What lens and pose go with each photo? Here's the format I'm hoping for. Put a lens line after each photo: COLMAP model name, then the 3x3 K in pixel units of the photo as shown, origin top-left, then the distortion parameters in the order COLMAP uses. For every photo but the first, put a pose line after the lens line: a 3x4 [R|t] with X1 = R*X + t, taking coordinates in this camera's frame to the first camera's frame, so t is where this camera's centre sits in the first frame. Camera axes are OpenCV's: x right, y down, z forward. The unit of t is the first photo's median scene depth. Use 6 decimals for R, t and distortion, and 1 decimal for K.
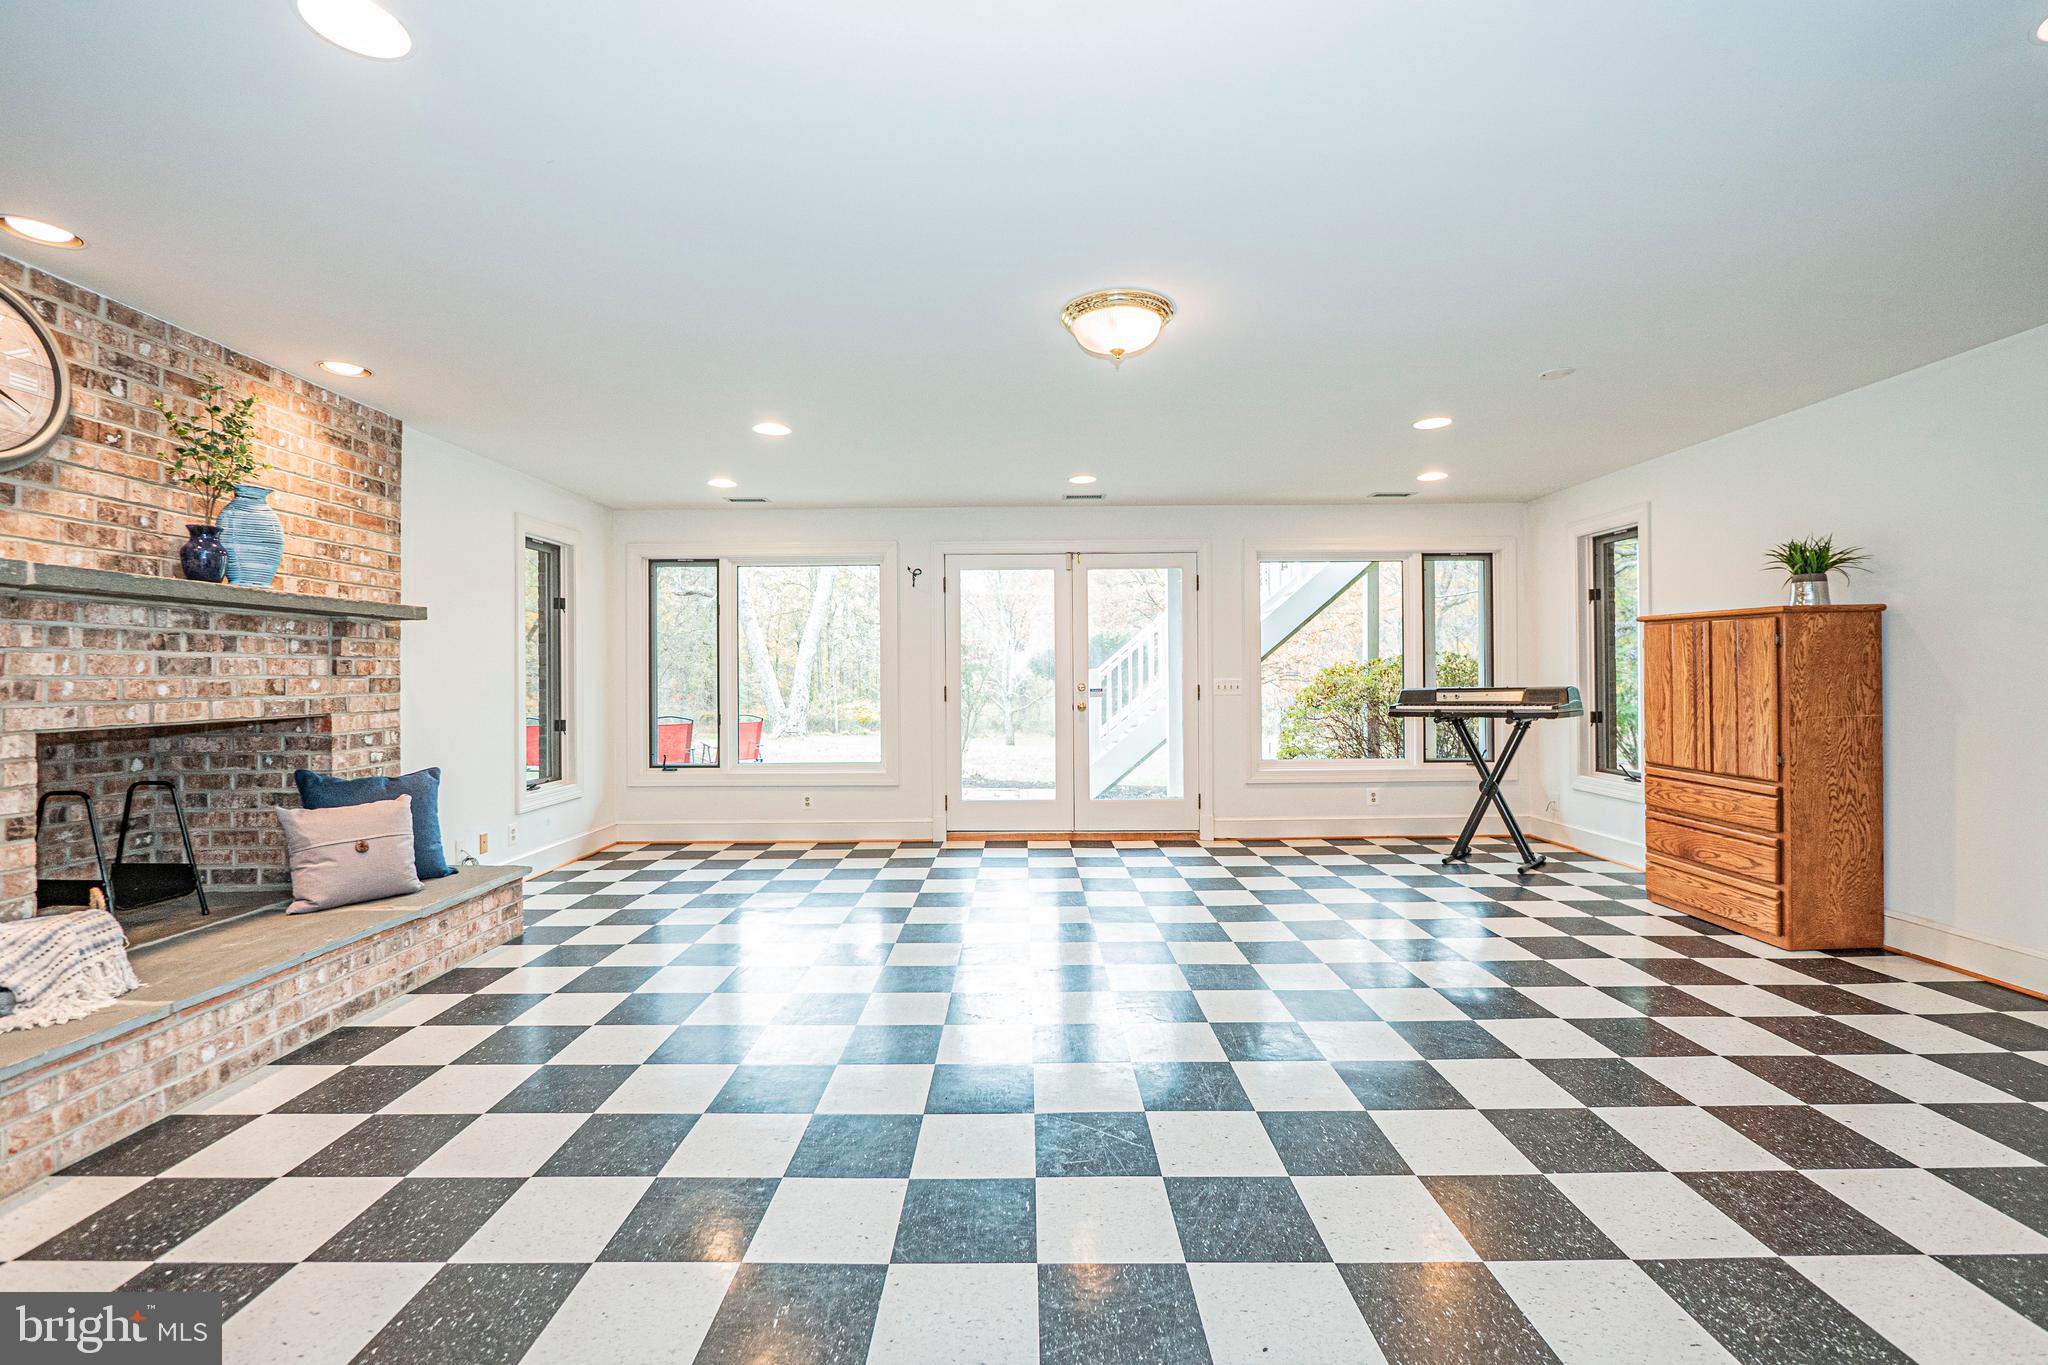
lens RADIAL K [[864.2, 0, 1022.3], [0, 864.2, 676.6], [0, 0, 1]] dist [-0.007856, 0.001232]
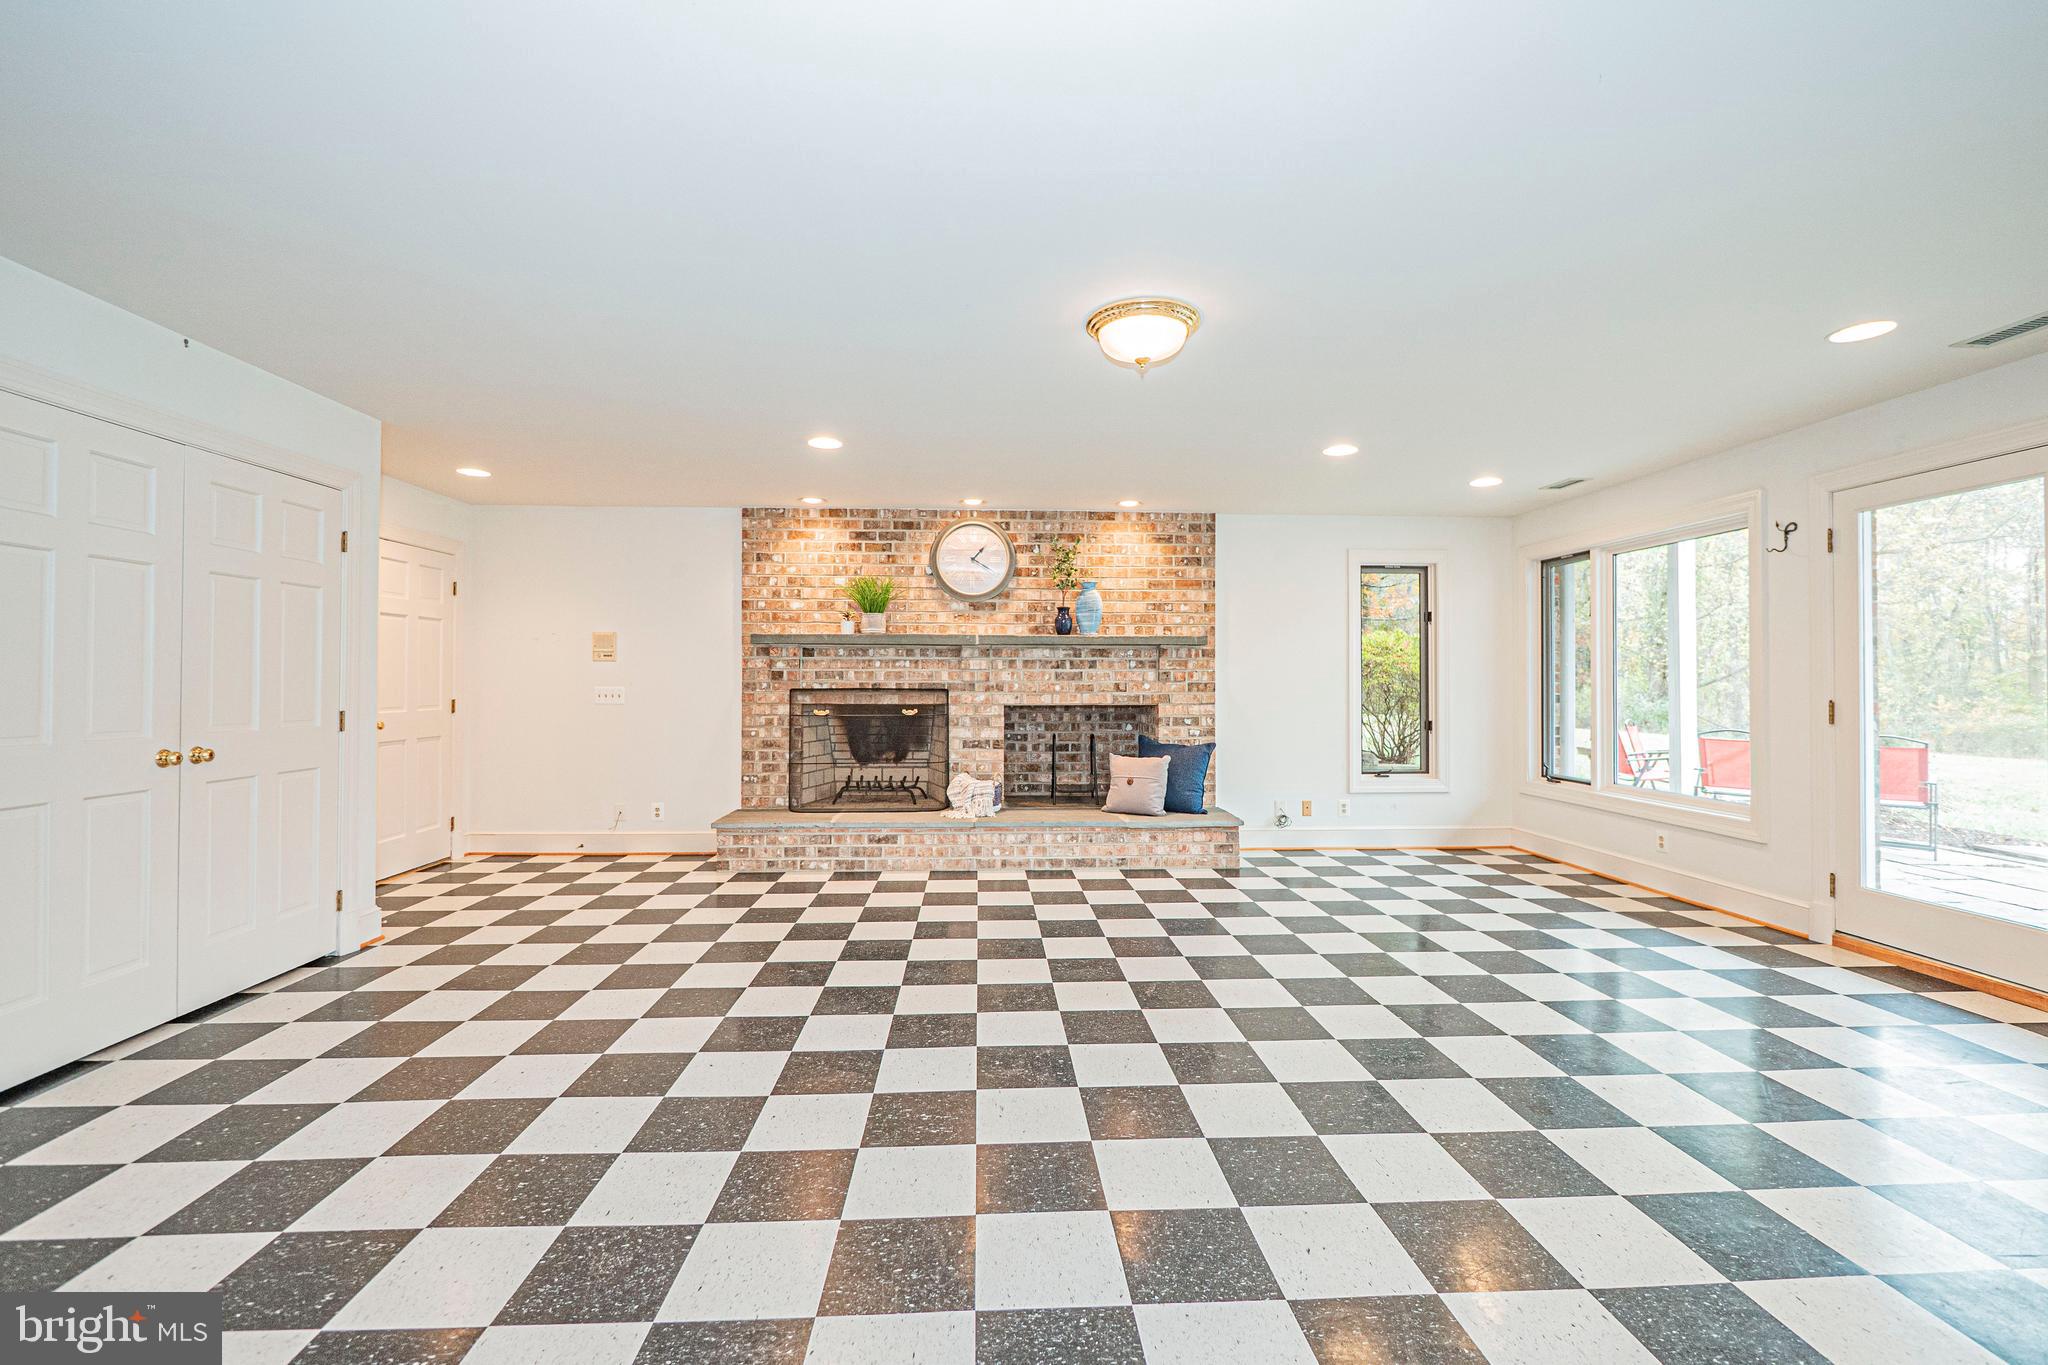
lens RADIAL K [[864.2, 0, 1023.2], [0, 864.2, 679.6], [0, 0, 1]] dist [-0.007856, 0.001232]
pose [[0.058806, 0.002443, -0.998266, 0.856693], [-0.001752, 0.999996, 0.002344, -0.007236], [0.998268, 0.001611, 0.058810, 0.628965]]
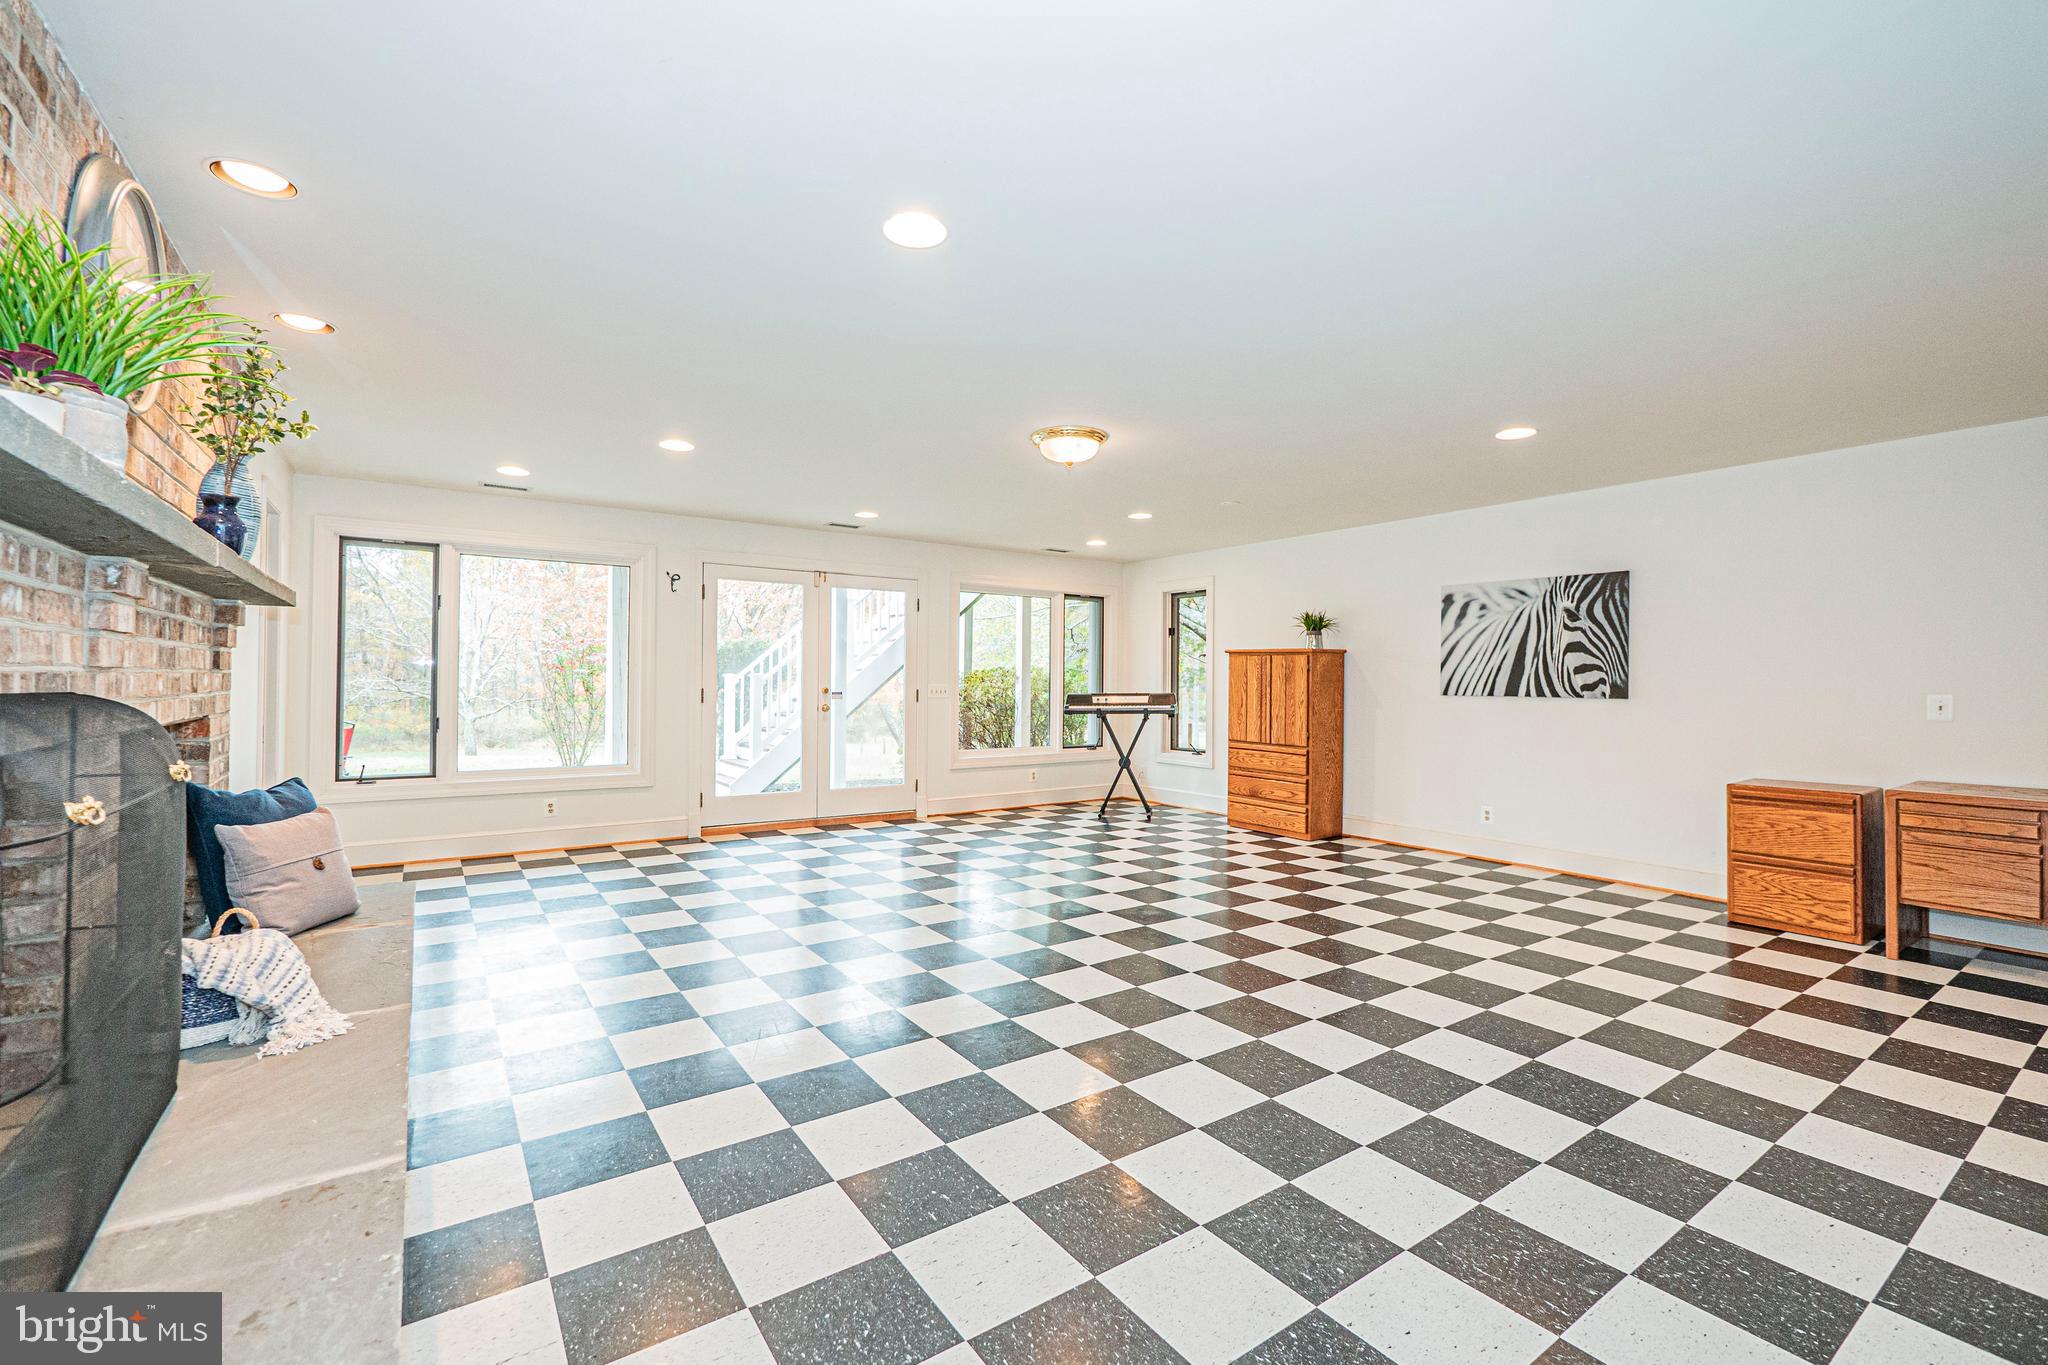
lens RADIAL K [[864.2, 0, 1017.7], [0, 864.2, 671.3], [0, 0, 1]] dist [-0.007856, 0.001232]
pose [[0.821965, 0.021109, 0.569147, -0.626482], [-0.014586, 0.999765, -0.016016, 0.002645], [-0.569352, 0.004863, 0.822080, -0.130216]]
